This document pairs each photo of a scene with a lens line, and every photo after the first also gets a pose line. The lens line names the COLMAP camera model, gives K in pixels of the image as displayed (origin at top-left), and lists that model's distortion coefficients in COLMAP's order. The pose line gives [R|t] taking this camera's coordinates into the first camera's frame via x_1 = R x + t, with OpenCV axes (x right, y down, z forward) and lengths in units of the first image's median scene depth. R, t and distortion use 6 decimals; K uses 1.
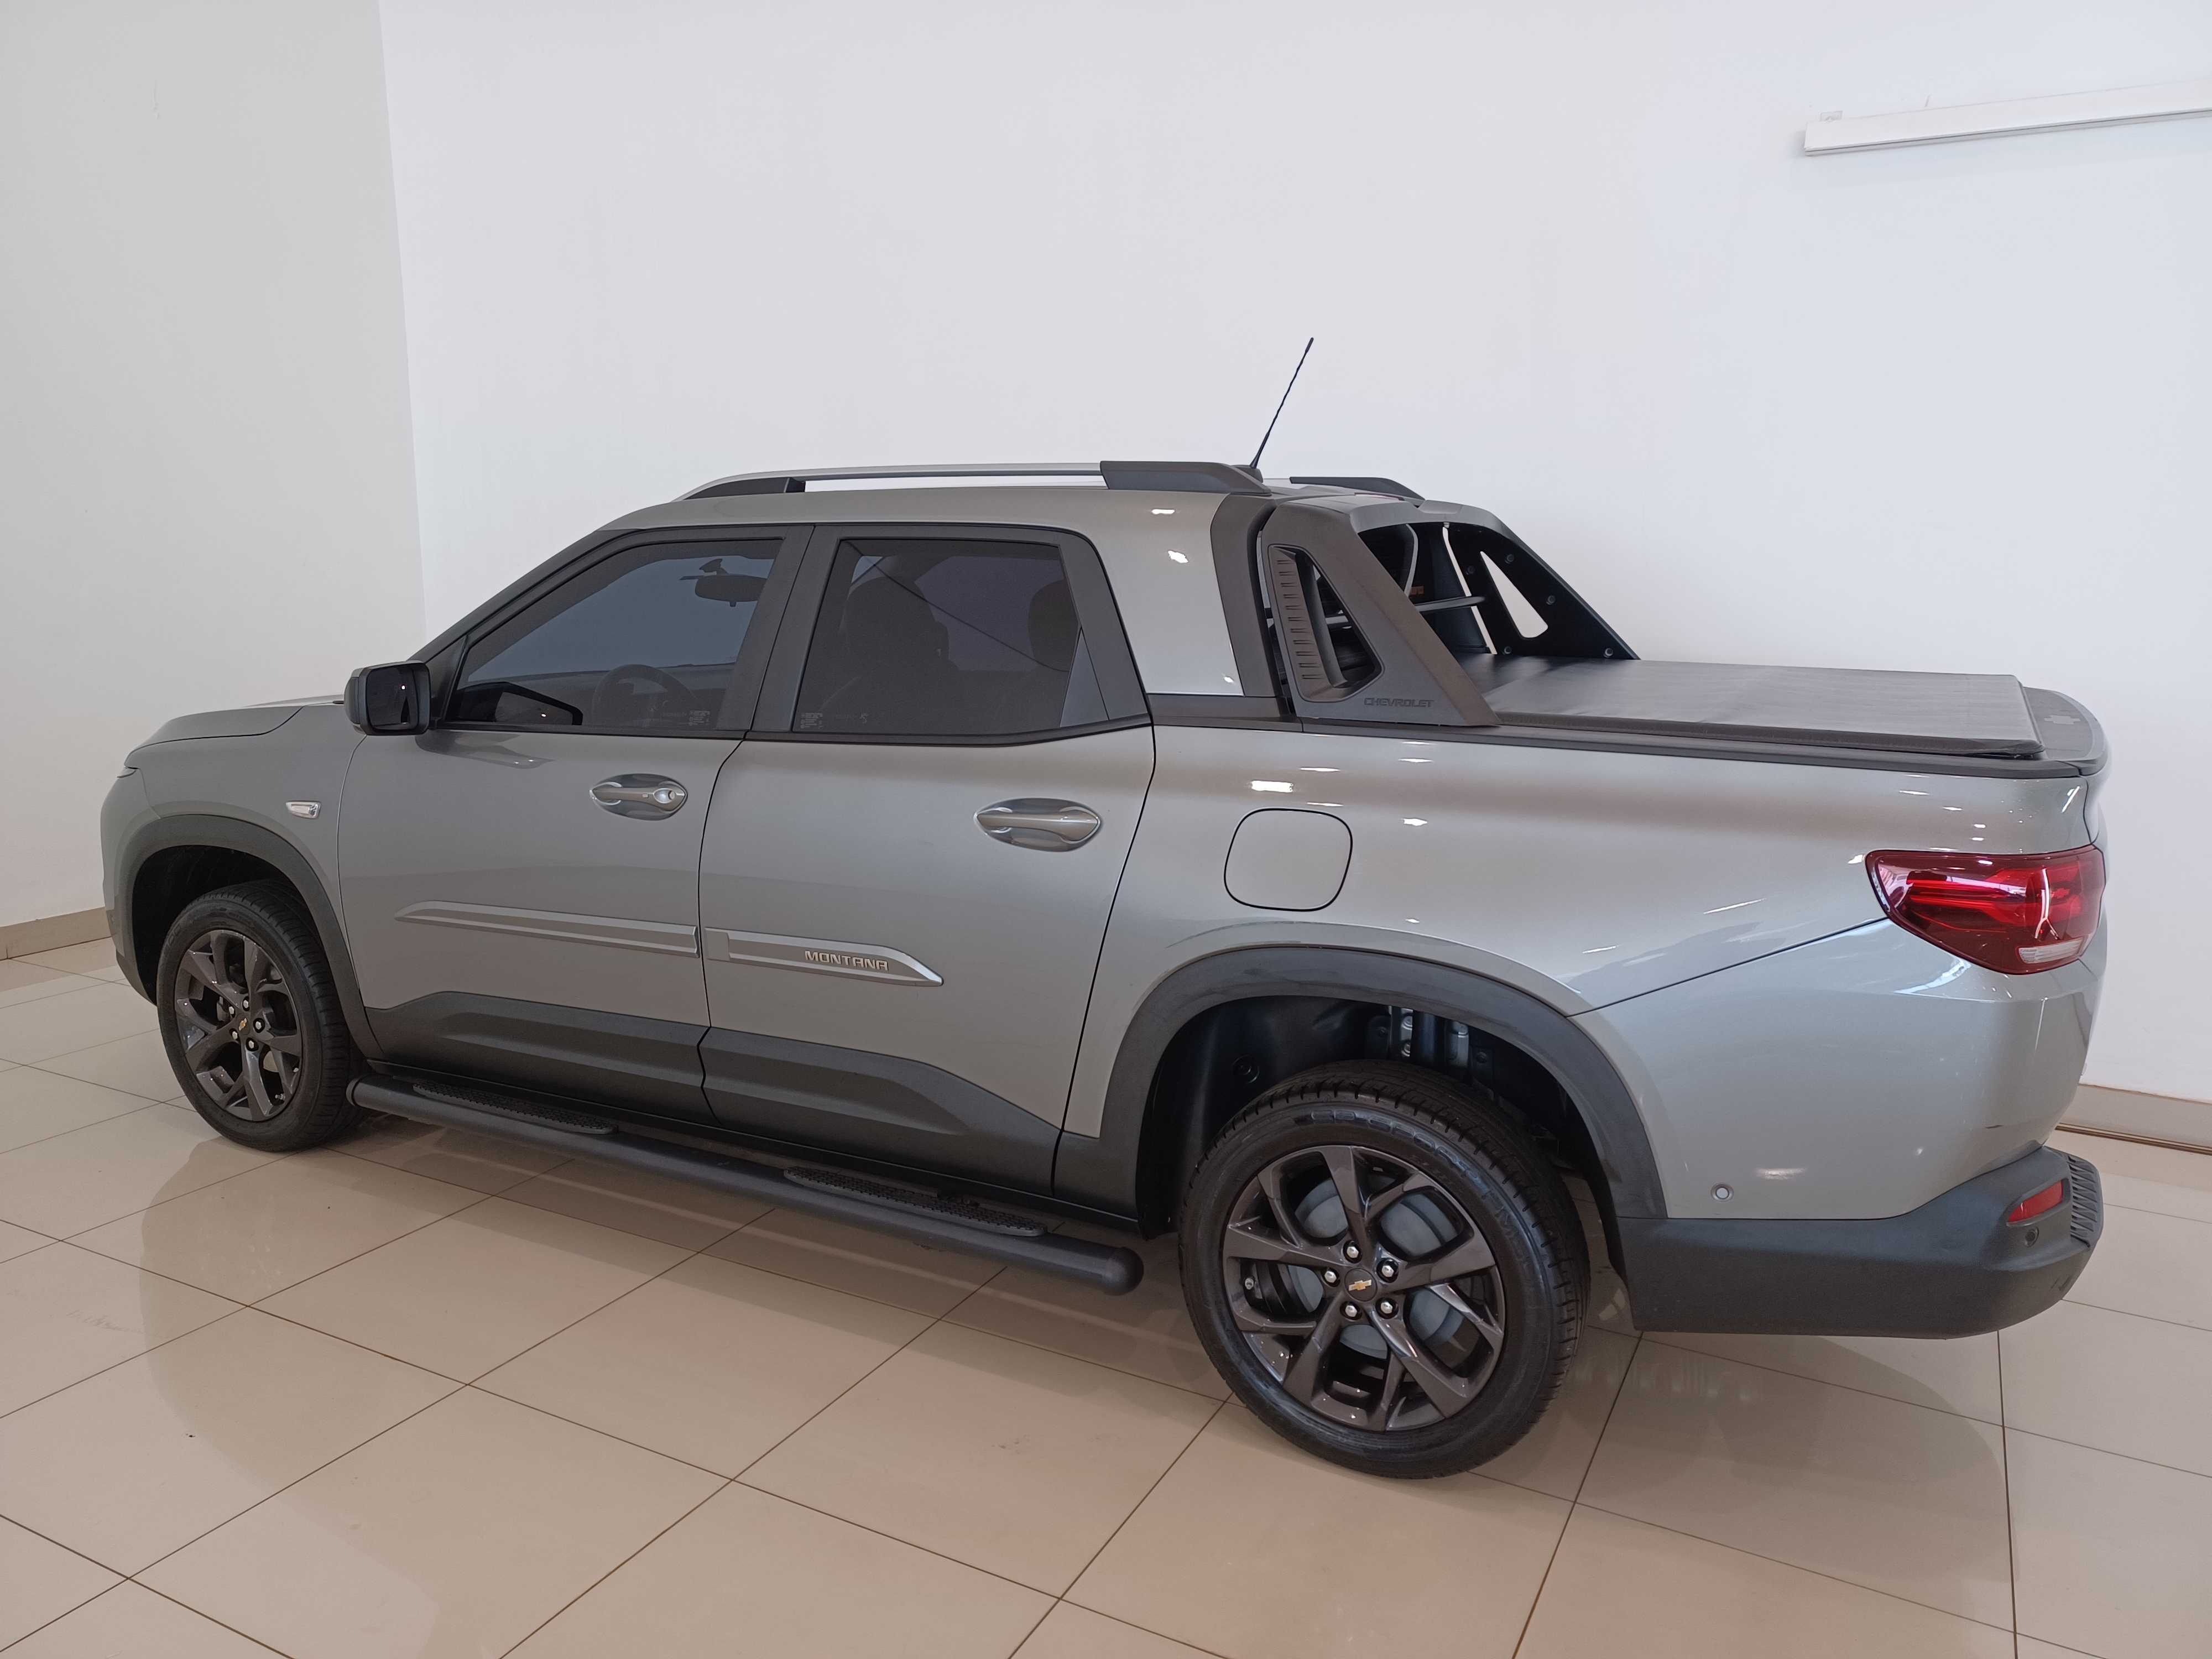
lens RADIAL K [[1630.1, 0, 1106.0], [0, 1630.1, 829.5], [0, 0, 1]] dist [0.004312, -0.001586]
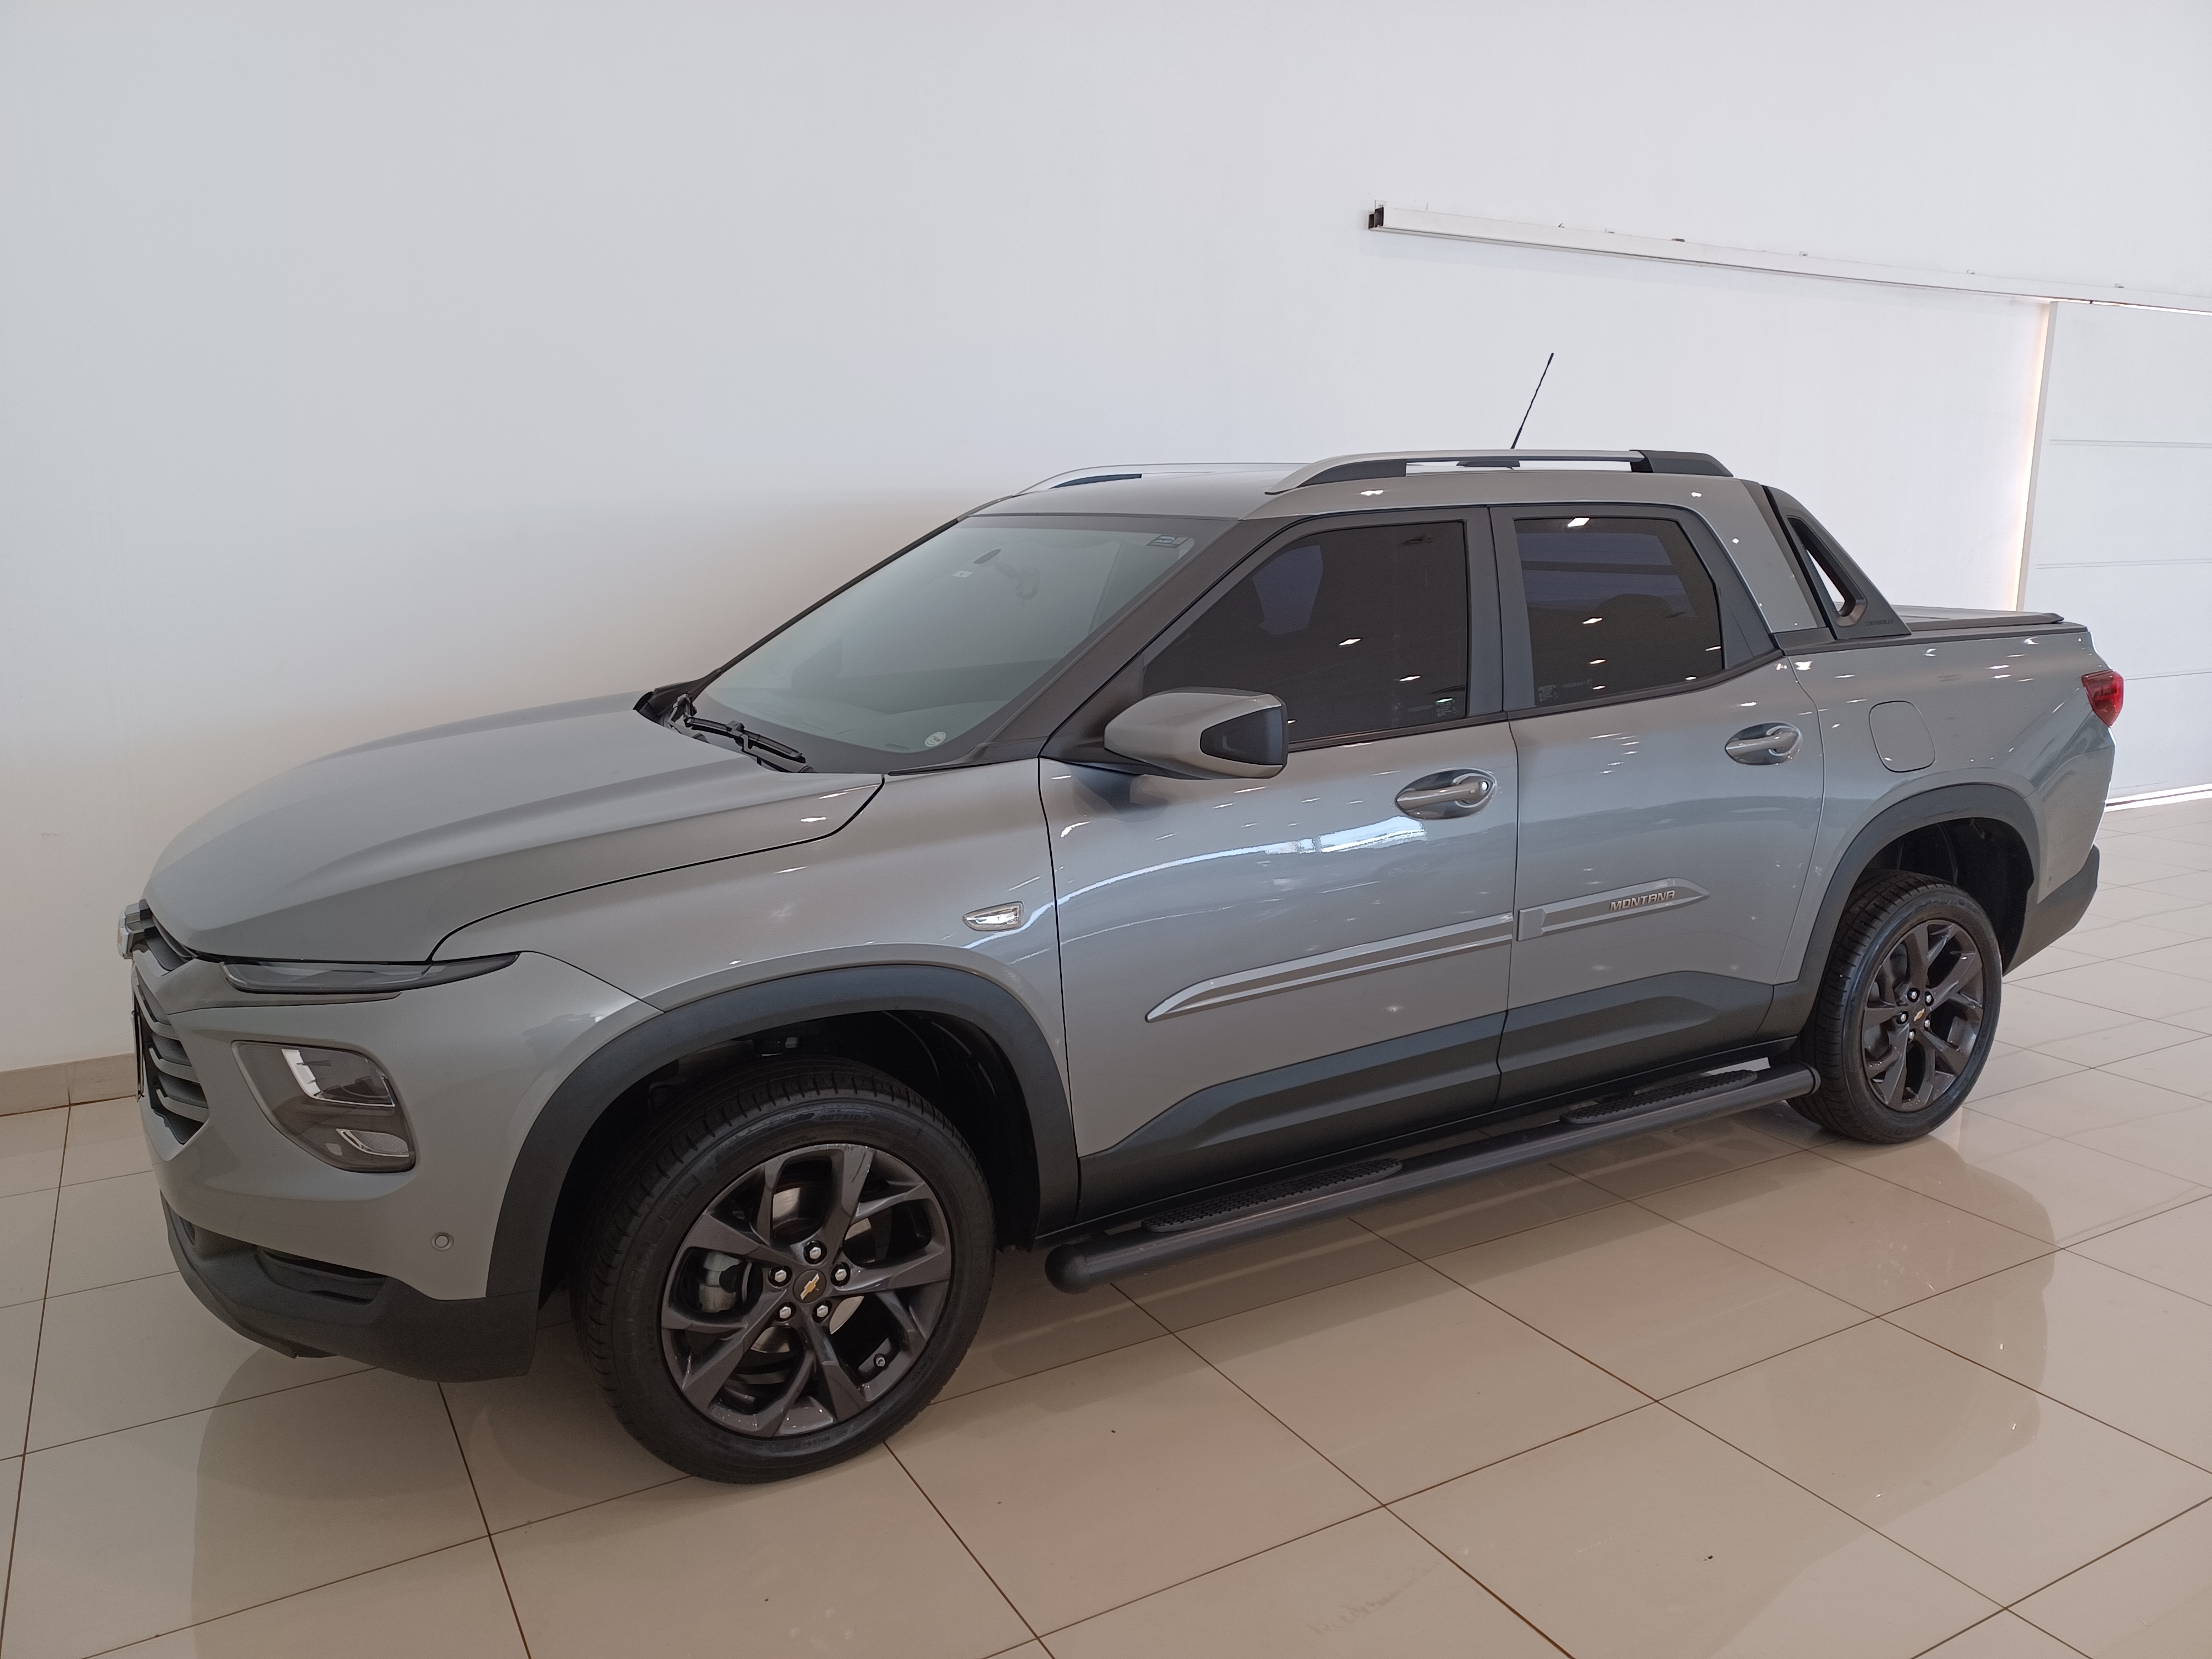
lens RADIAL K [[1602.3, 0, 1104.3], [0, 1602.3, 925.0], [0, 0, 1]] dist [0.003023, -0.001358]
pose [[0.541537, -0.215828, 0.812500, -1.158820], [0.173024, 0.974406, 0.143514, -0.114570], [-0.822679, 0.062863, 0.565020, 0.634101]]
